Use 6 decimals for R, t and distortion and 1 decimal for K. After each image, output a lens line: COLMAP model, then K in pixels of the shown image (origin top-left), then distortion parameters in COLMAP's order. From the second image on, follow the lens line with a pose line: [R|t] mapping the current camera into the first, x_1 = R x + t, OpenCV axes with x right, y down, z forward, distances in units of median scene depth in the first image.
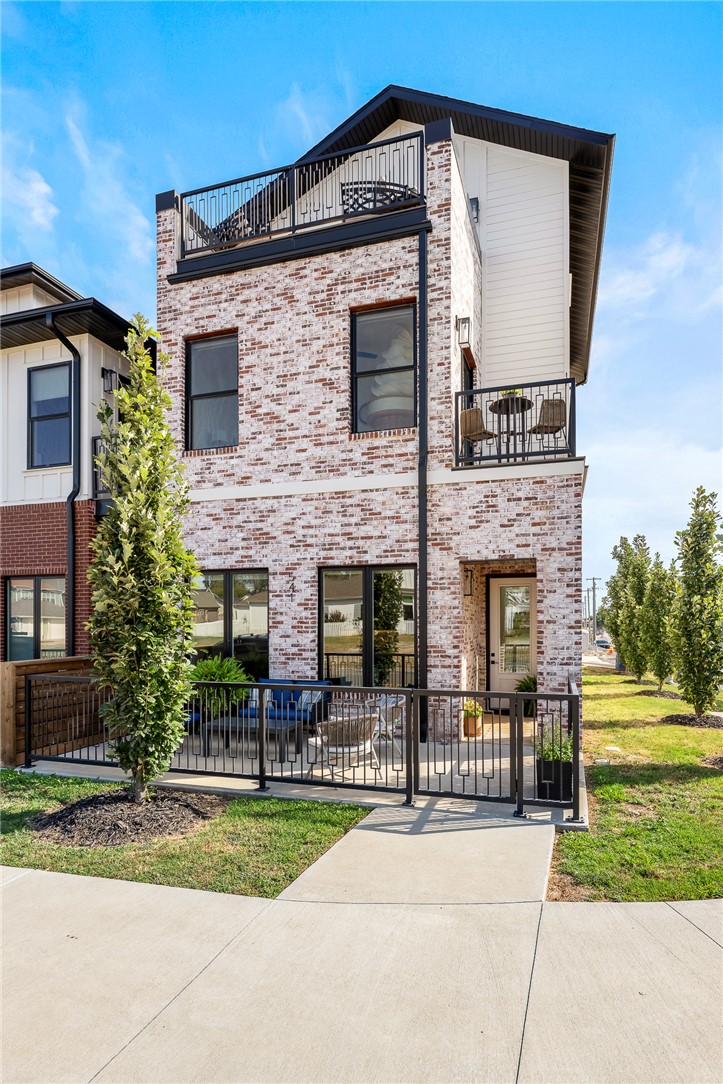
lens RADIAL K [[601.3, 0, 375.5], [0, 601.3, 621.4], [0, 0, 1]] dist [-0.000332, -0.000375]
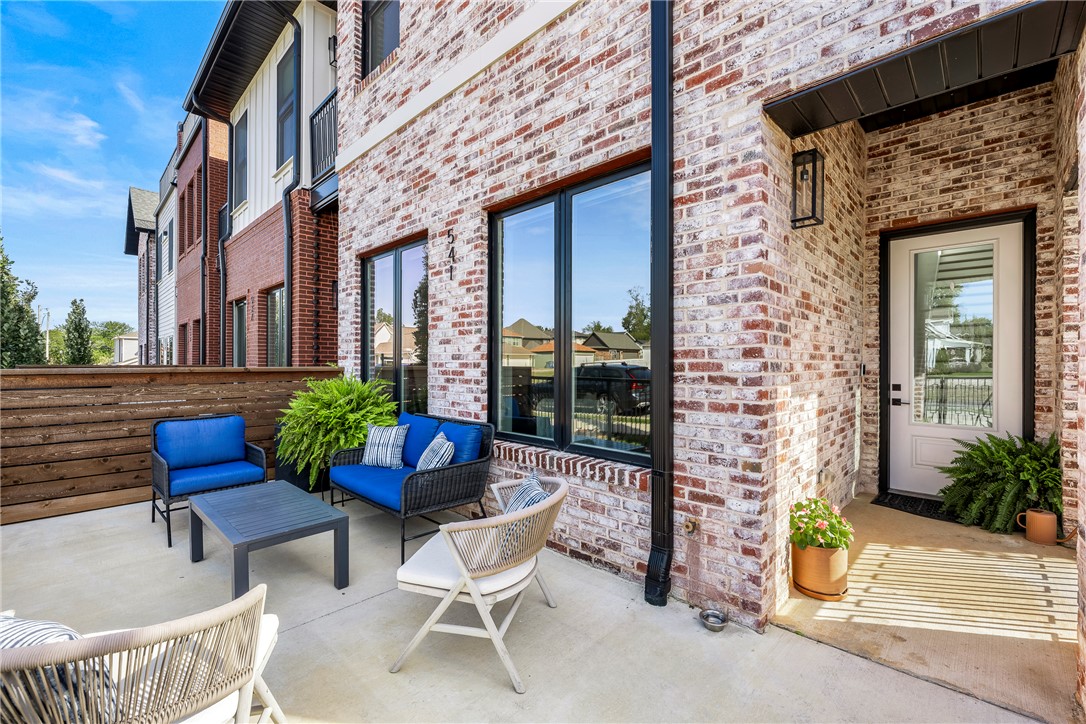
lens RADIAL K [[471.0, 0, 533.7], [0, 471.0, 362.4], [0, 0, 1]] dist [-0.001492, -0.000228]
pose [[0.887380, 0.003642, -0.461024, 0.139432], [-0.002449, 0.999992, 0.003187, 0.044794], [0.461032, -0.001699, 0.887382, 0.661481]]
